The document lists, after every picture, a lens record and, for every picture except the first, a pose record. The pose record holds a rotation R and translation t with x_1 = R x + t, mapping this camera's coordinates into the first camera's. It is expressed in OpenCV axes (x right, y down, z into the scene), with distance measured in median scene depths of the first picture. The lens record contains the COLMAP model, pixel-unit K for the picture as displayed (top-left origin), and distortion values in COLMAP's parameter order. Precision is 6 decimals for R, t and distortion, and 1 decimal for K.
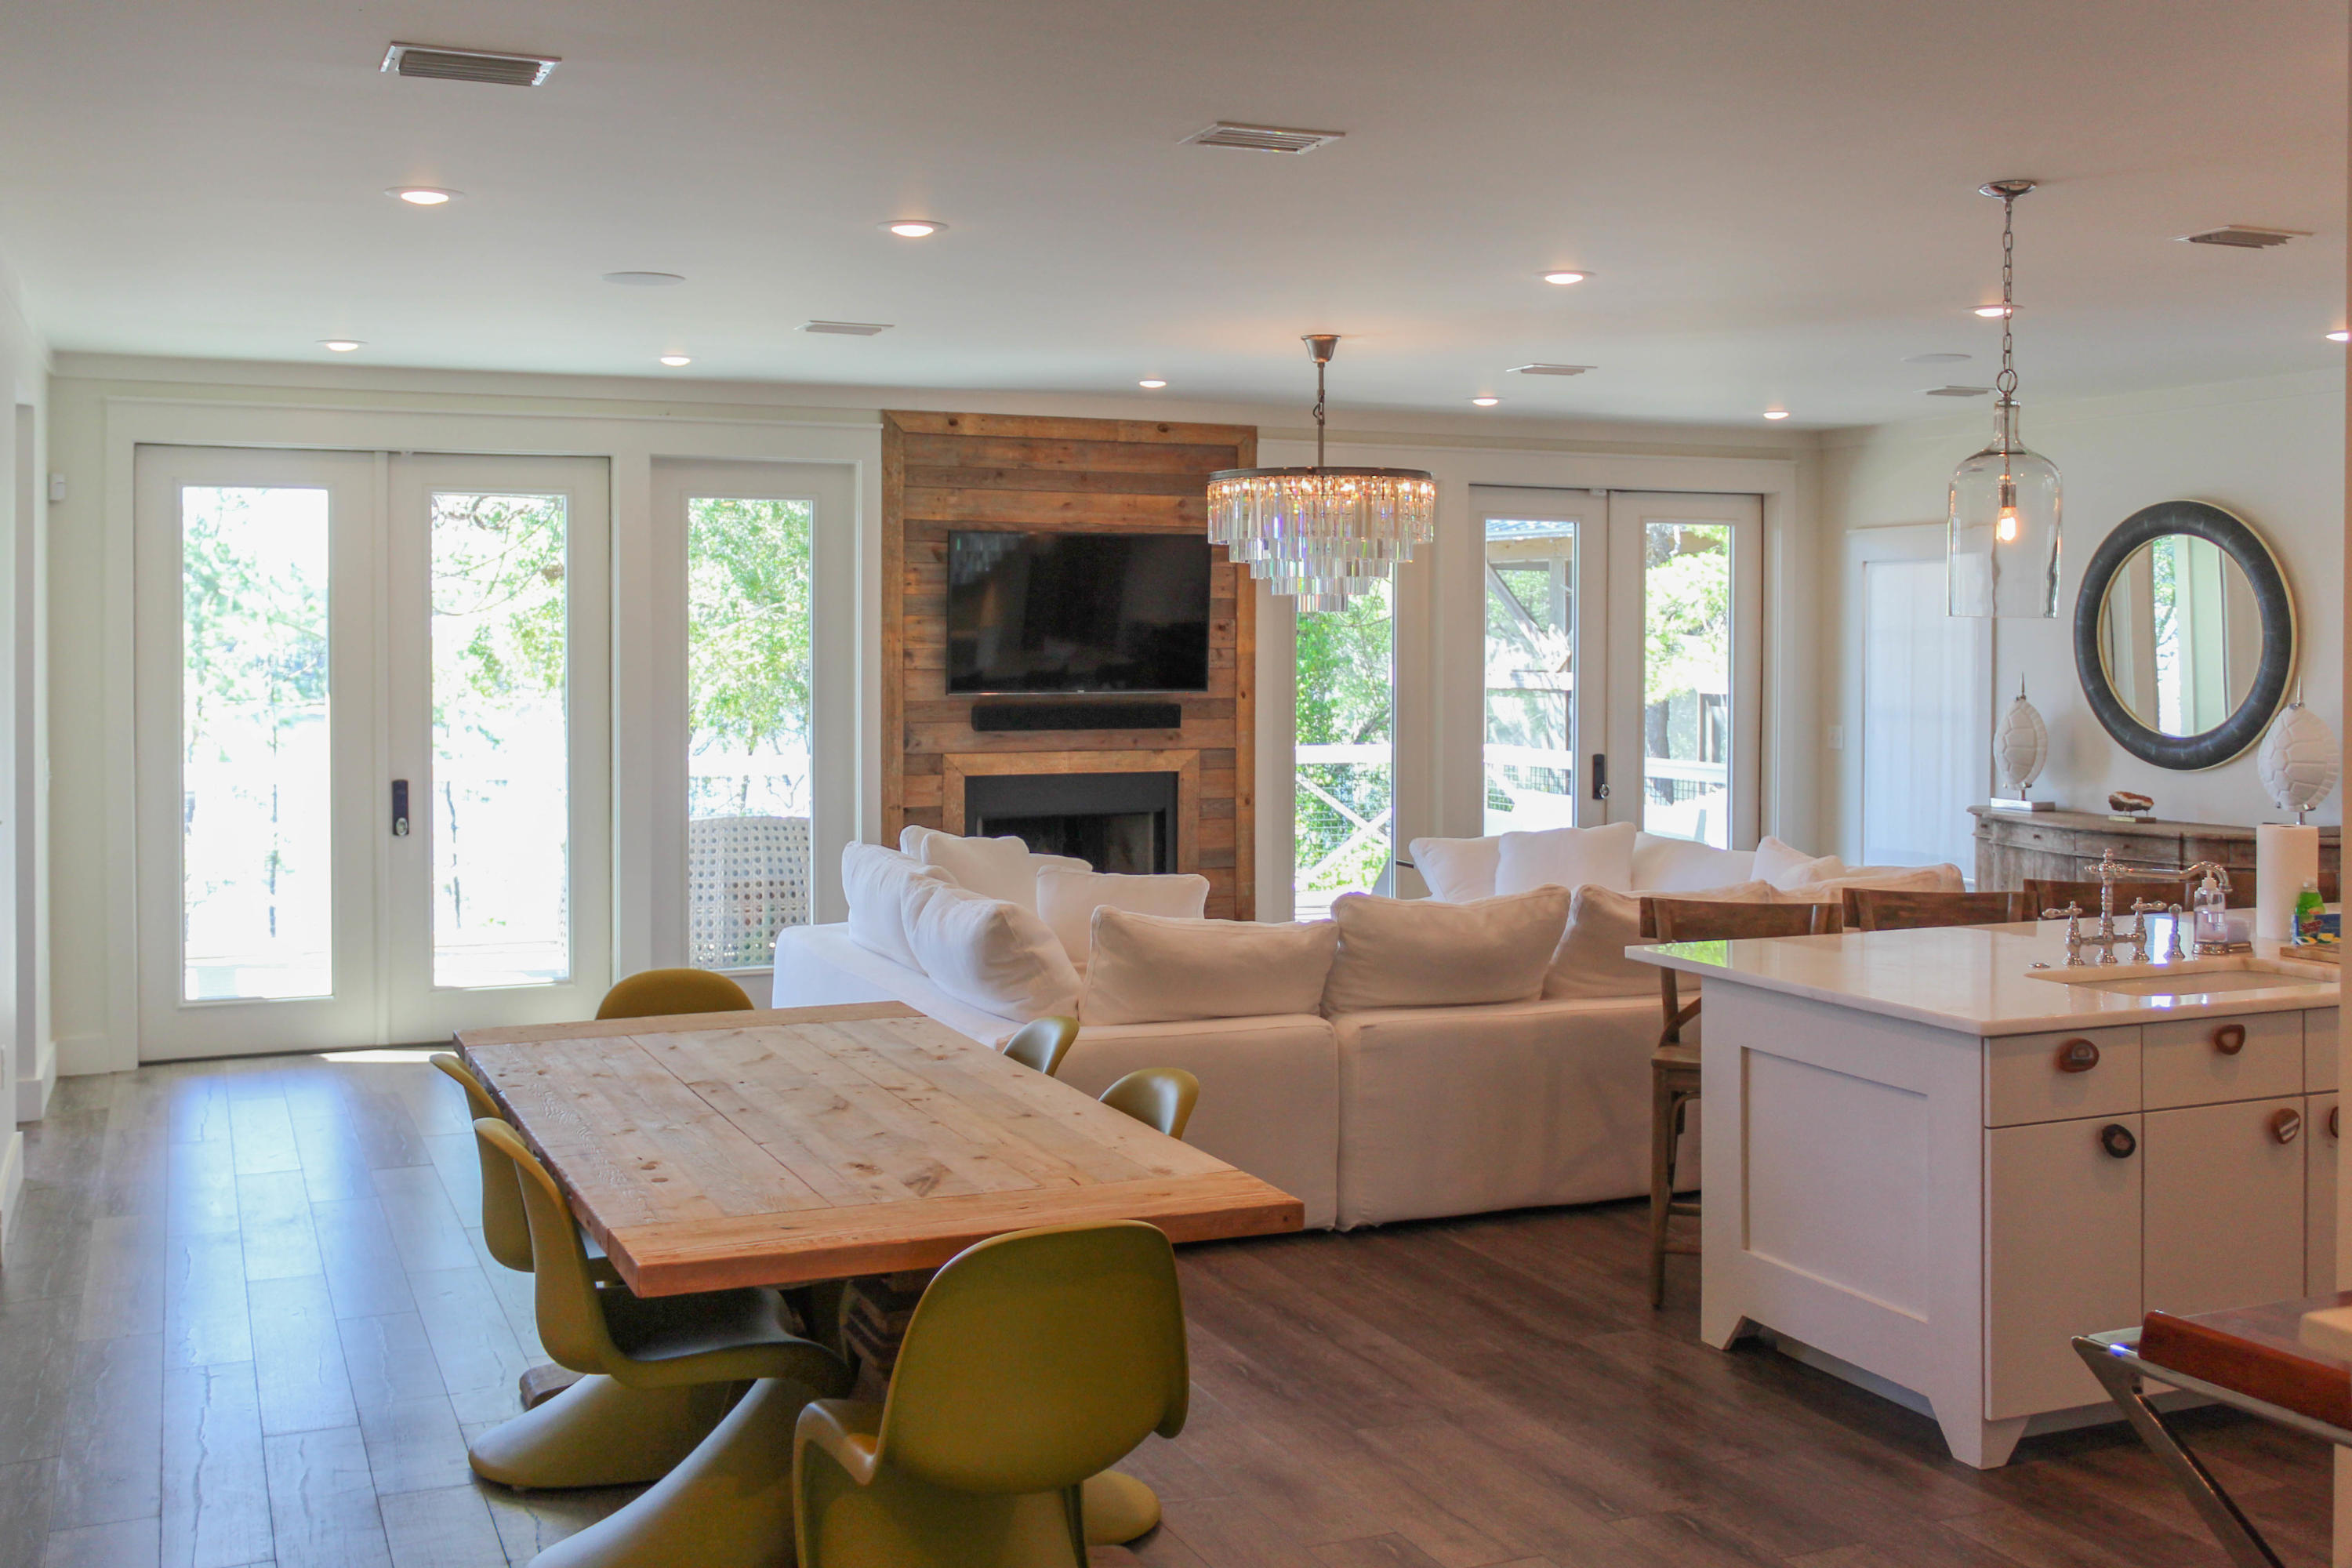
lens RADIAL K [[2224.5, 0, 1209.6], [0, 2224.5, 715.9], [0, 0, 1]] dist [0.001761, 0.000000]
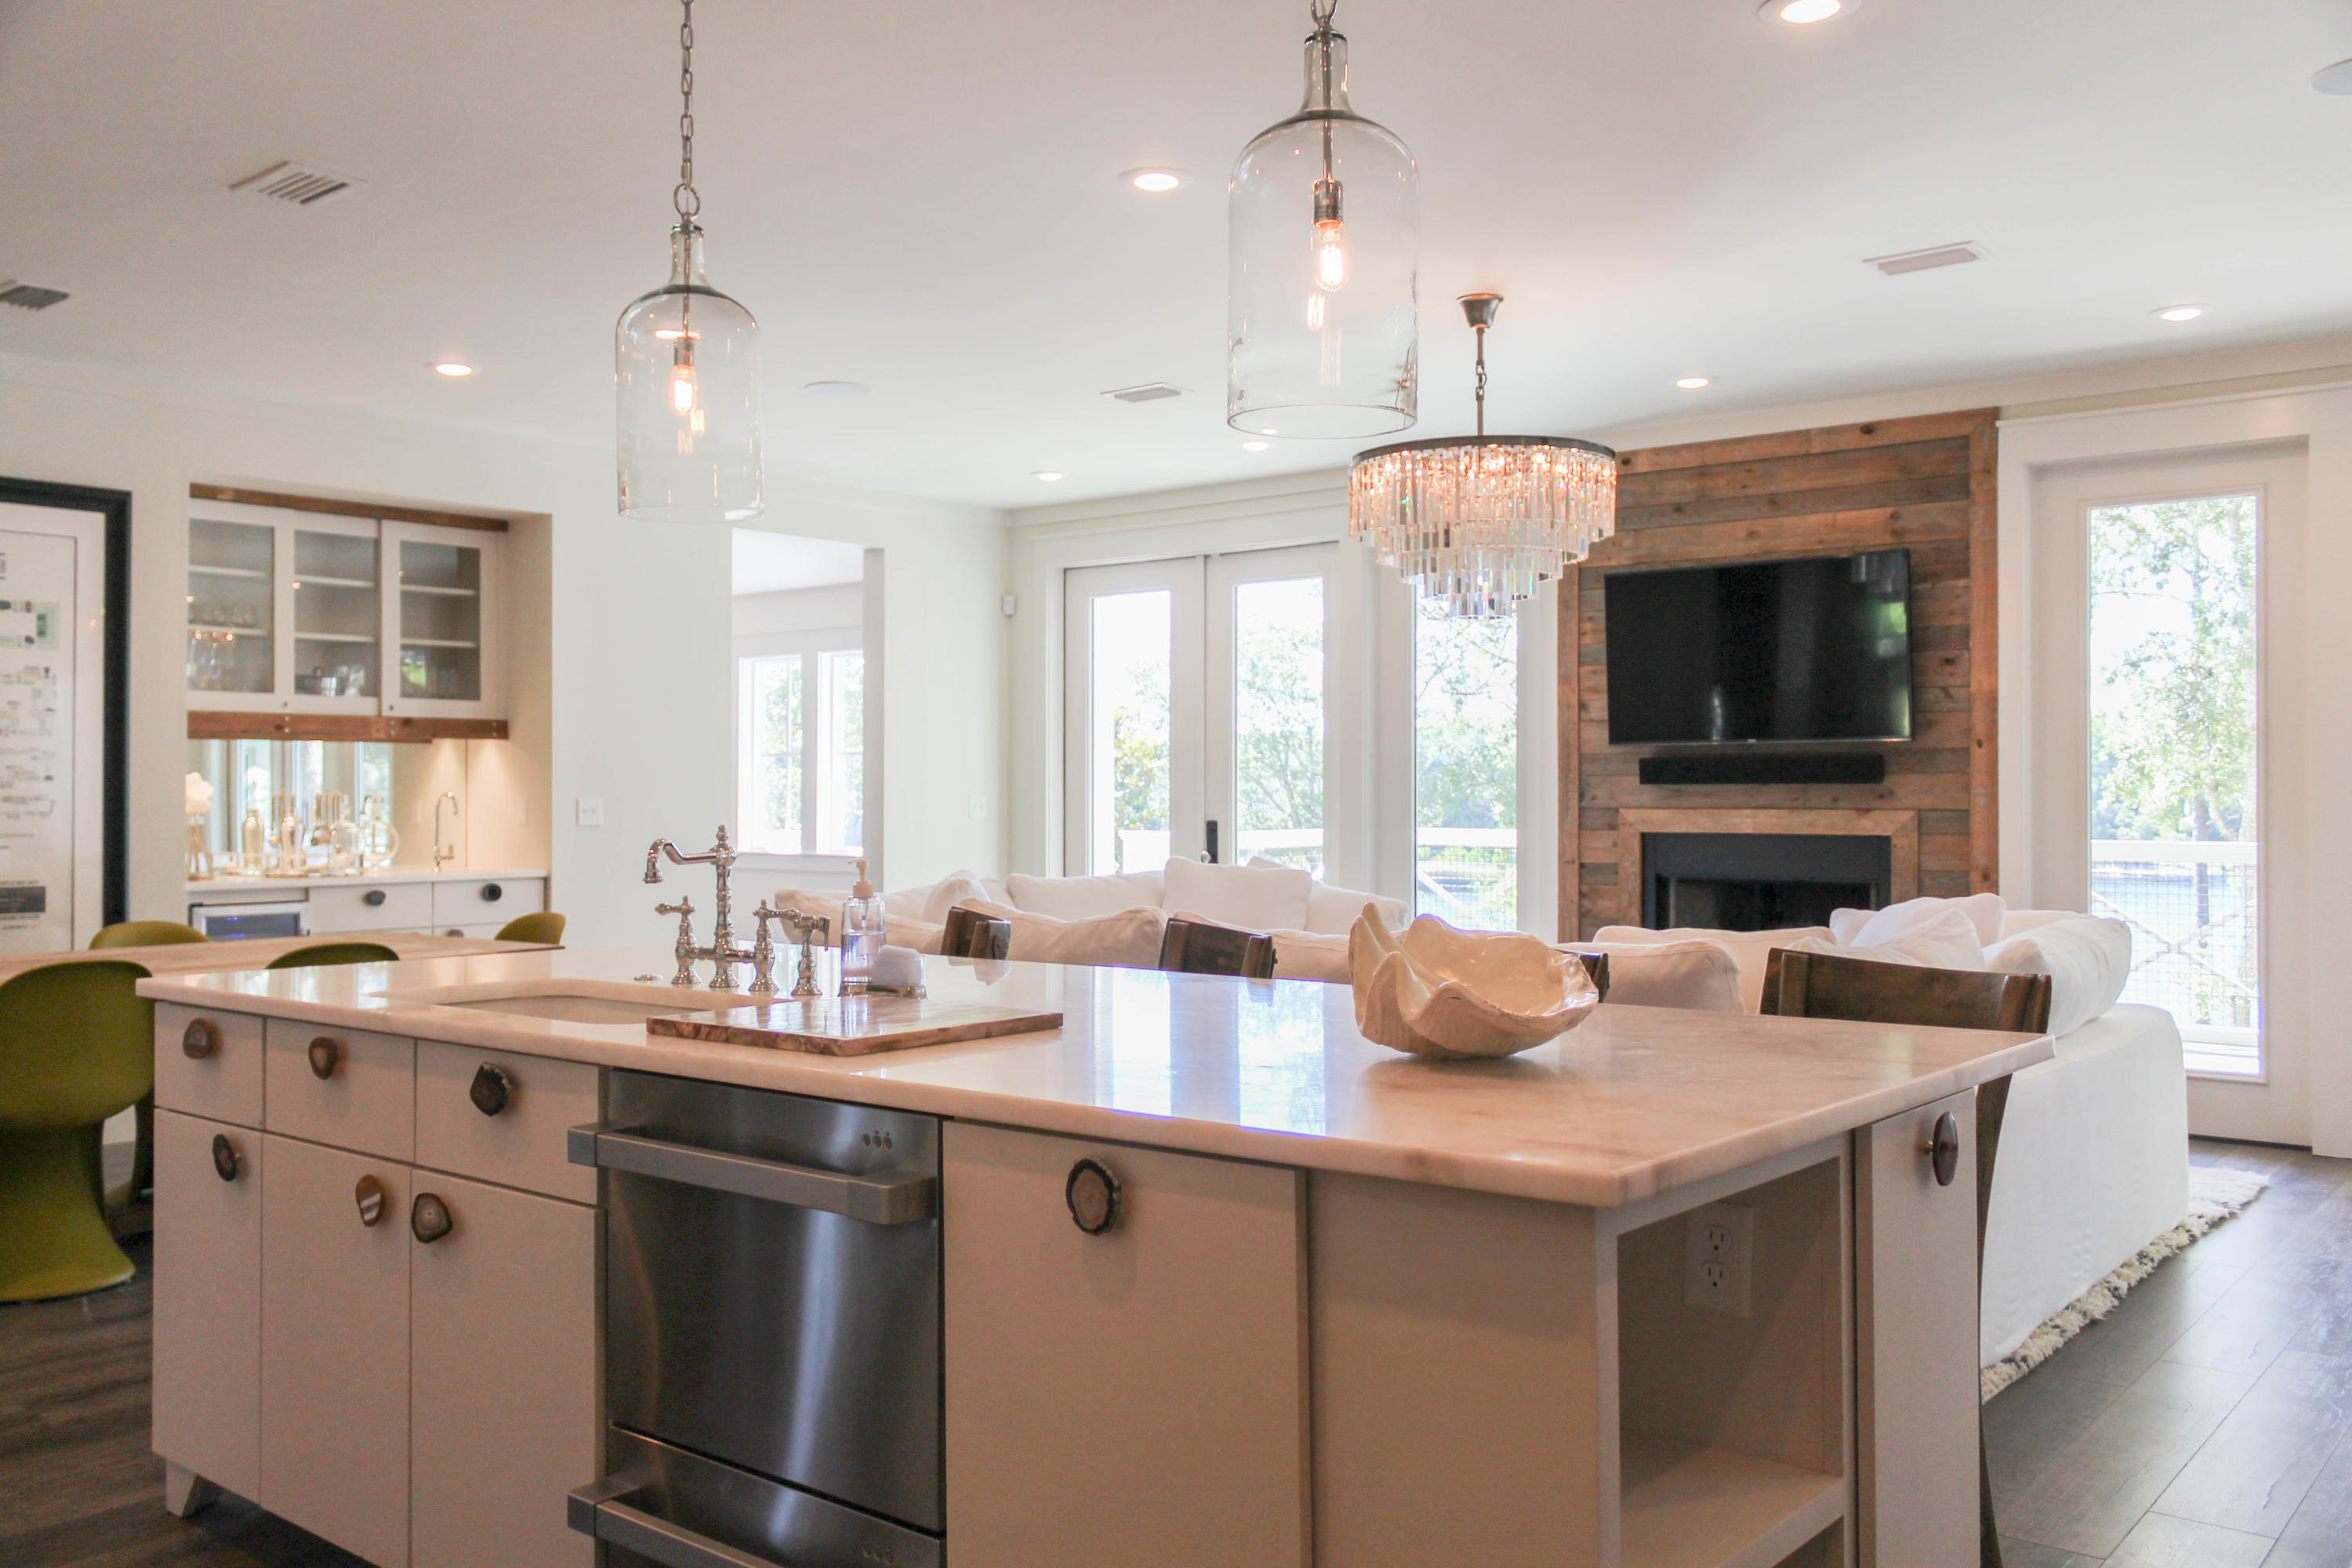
lens RADIAL K [[1937.6, 0, 1186.9], [0, 1937.6, 778.4], [0, 0, 1]] dist [-0.005608, -0.001556]
pose [[0.446745, -0.010350, -0.894602, 0.539102], [-0.028117, 0.999277, -0.025602, 0.030551], [0.894220, 0.036591, 0.446130, 0.459575]]
